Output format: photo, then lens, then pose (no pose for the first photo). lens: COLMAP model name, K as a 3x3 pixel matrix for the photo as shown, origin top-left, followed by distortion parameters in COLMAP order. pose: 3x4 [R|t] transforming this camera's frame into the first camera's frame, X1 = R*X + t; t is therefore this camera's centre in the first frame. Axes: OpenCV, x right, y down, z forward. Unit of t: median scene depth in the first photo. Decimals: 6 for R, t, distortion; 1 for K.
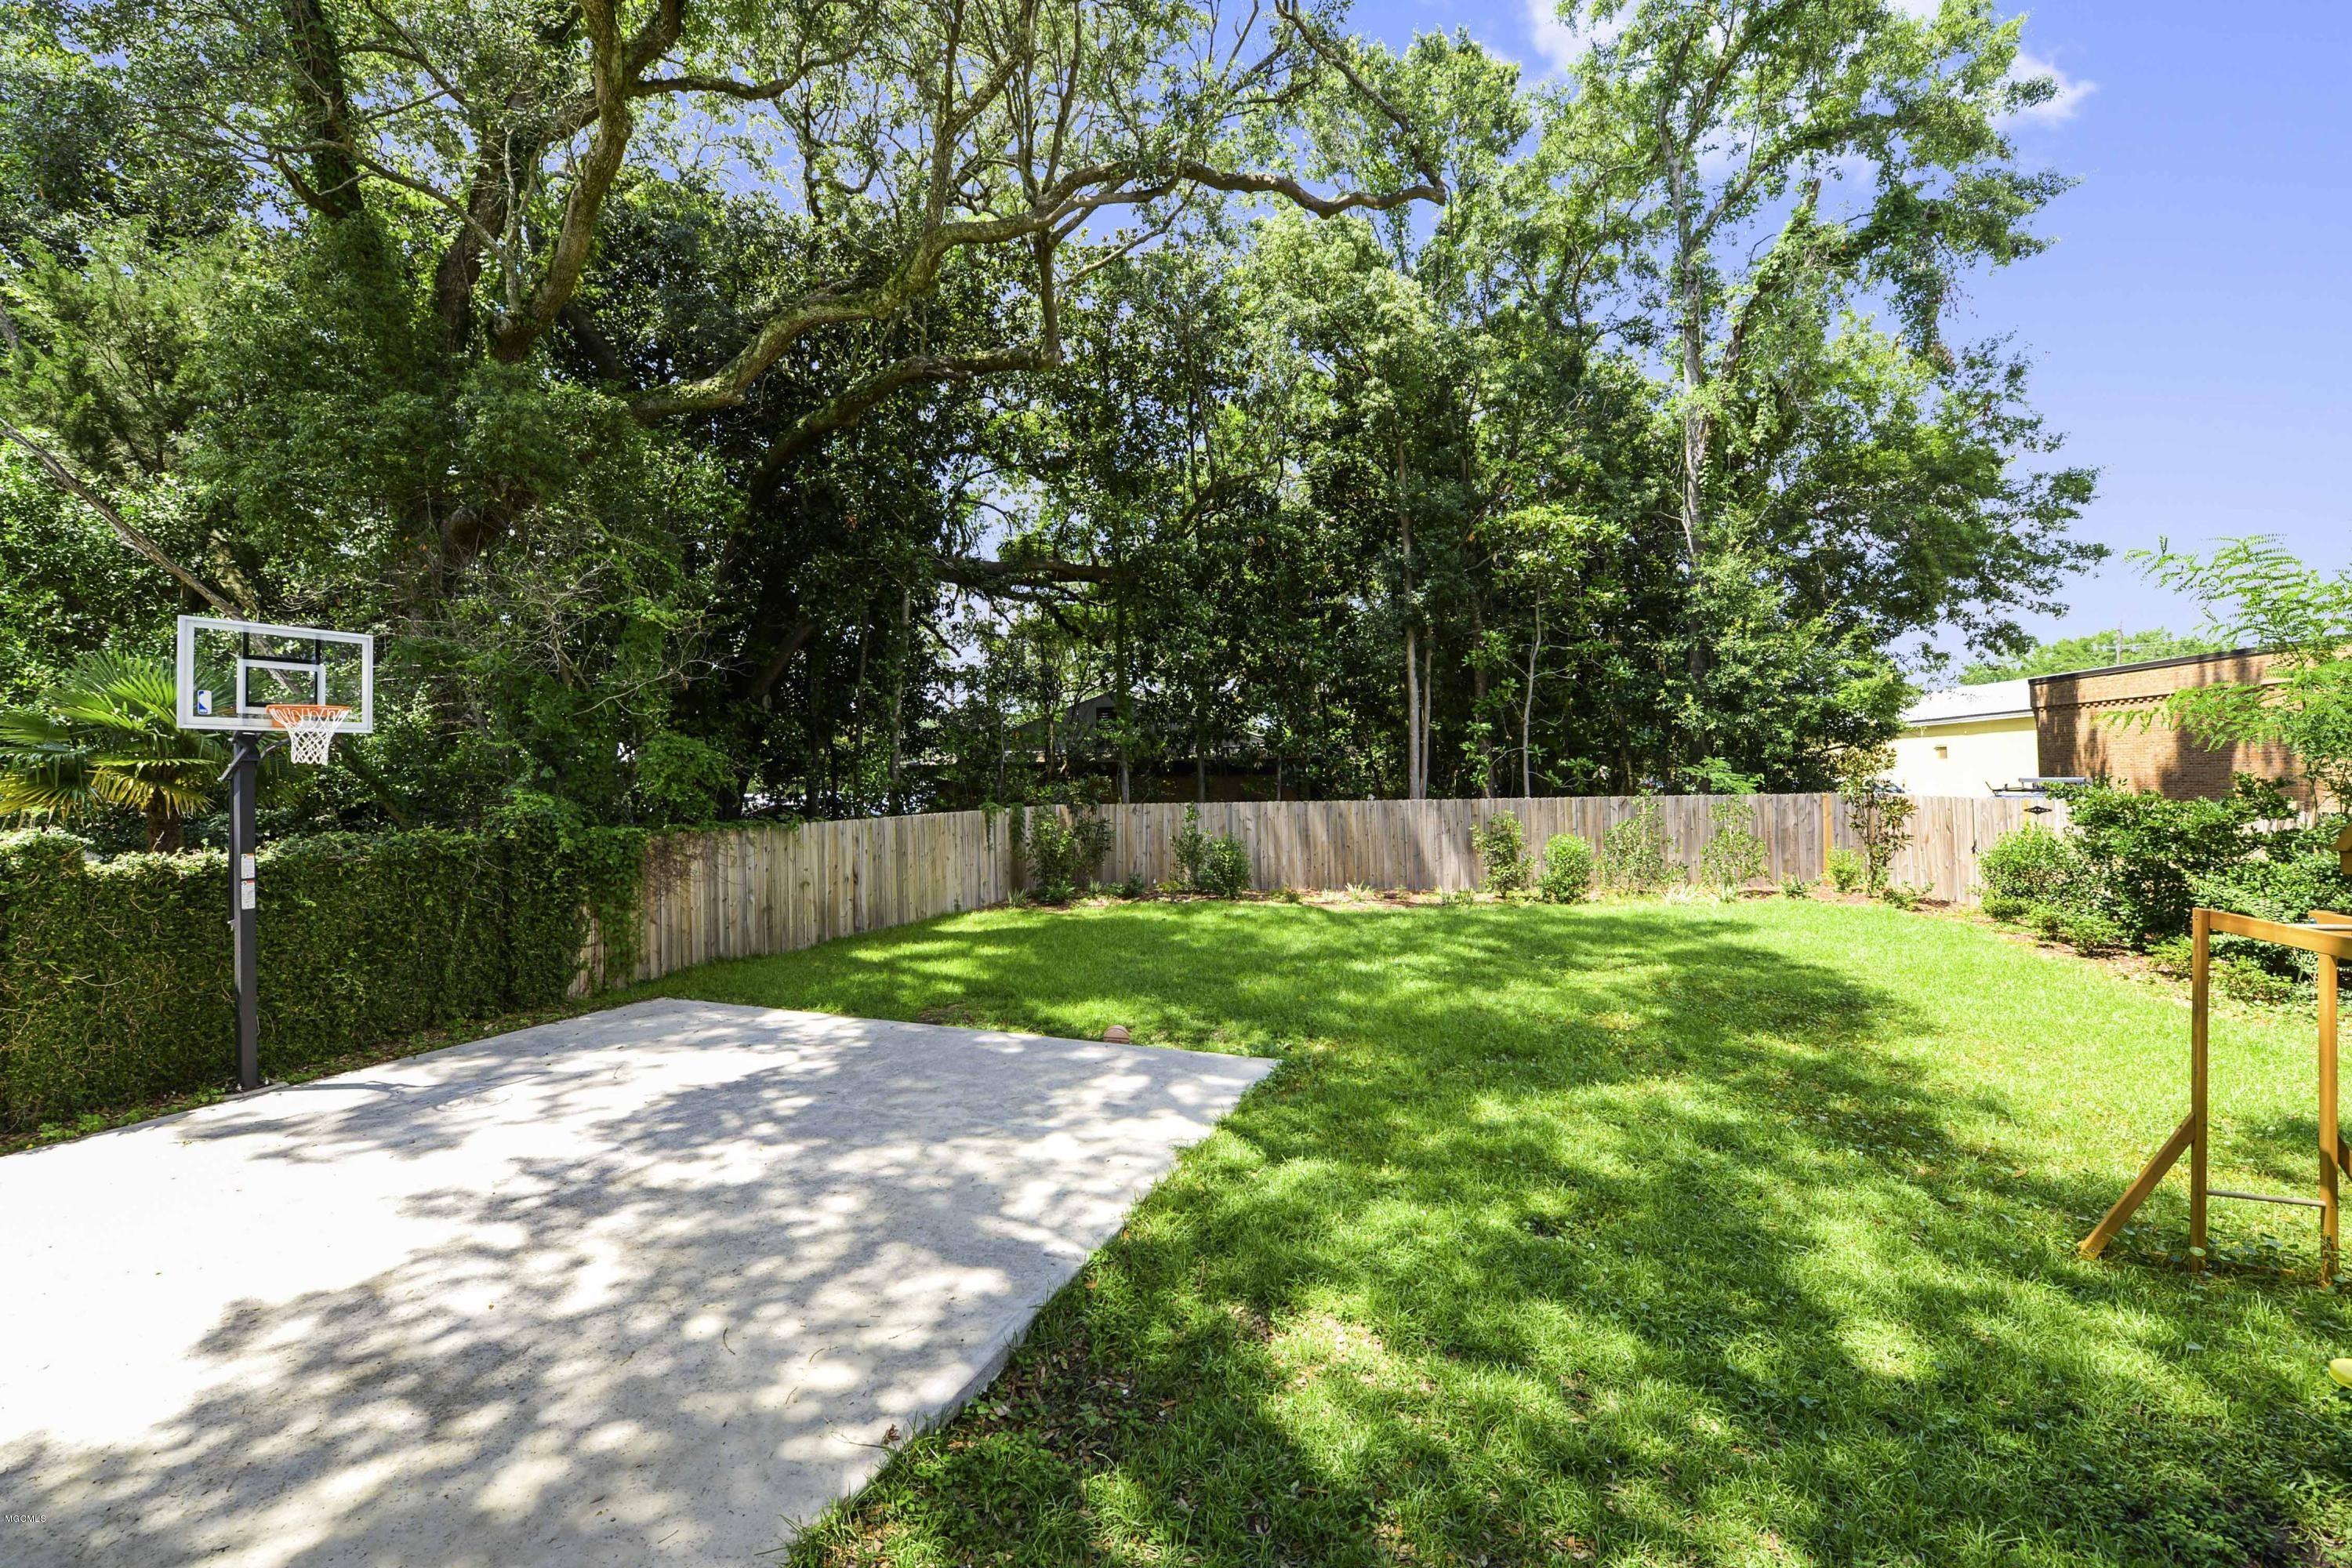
lens RADIAL K [[963.8, 0, 1172.8], [0, 963.8, 770.0], [0, 0, 1]] dist [-0.013579, 0.001291]
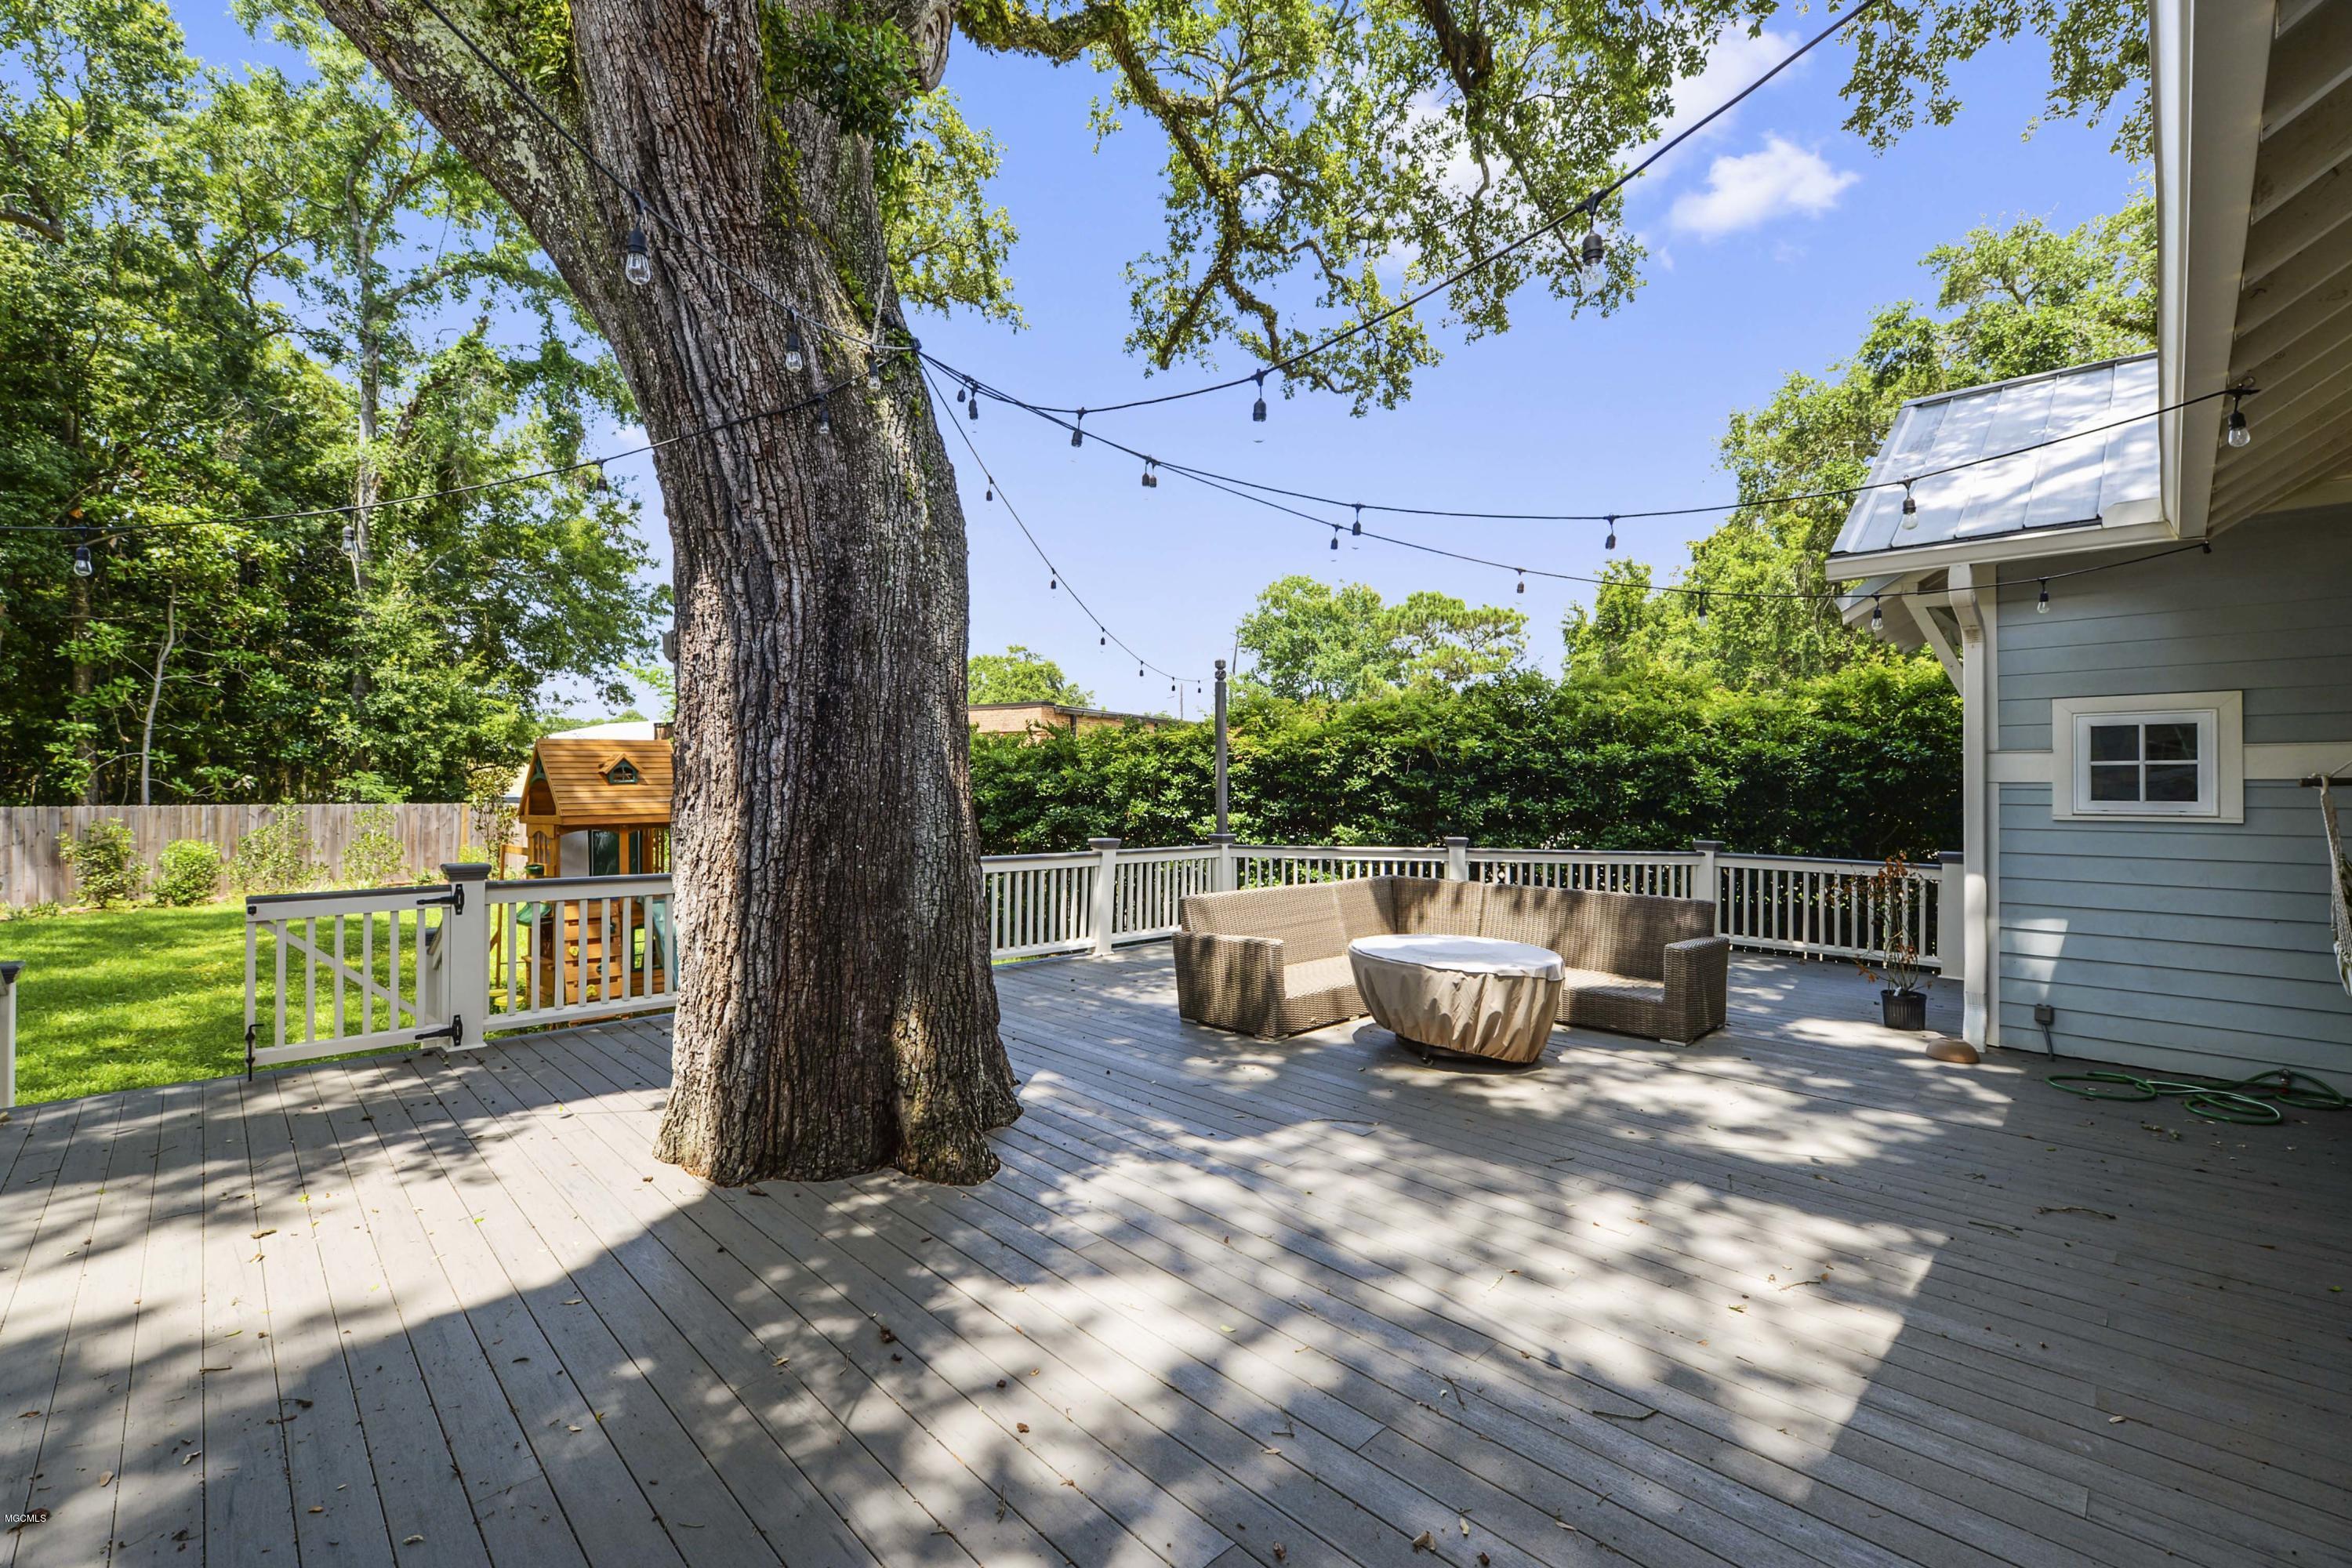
lens RADIAL K [[963.8, 0, 1160.1], [0, 963.8, 777.4], [0, 0, 1]] dist [-0.013579, 0.001291]
pose [[0.400749, 0.033531, 0.915574, -0.092113], [-0.024010, 0.999371, -0.026091, 0.000919], [-0.915873, -0.011527, 0.401302, -0.302069]]
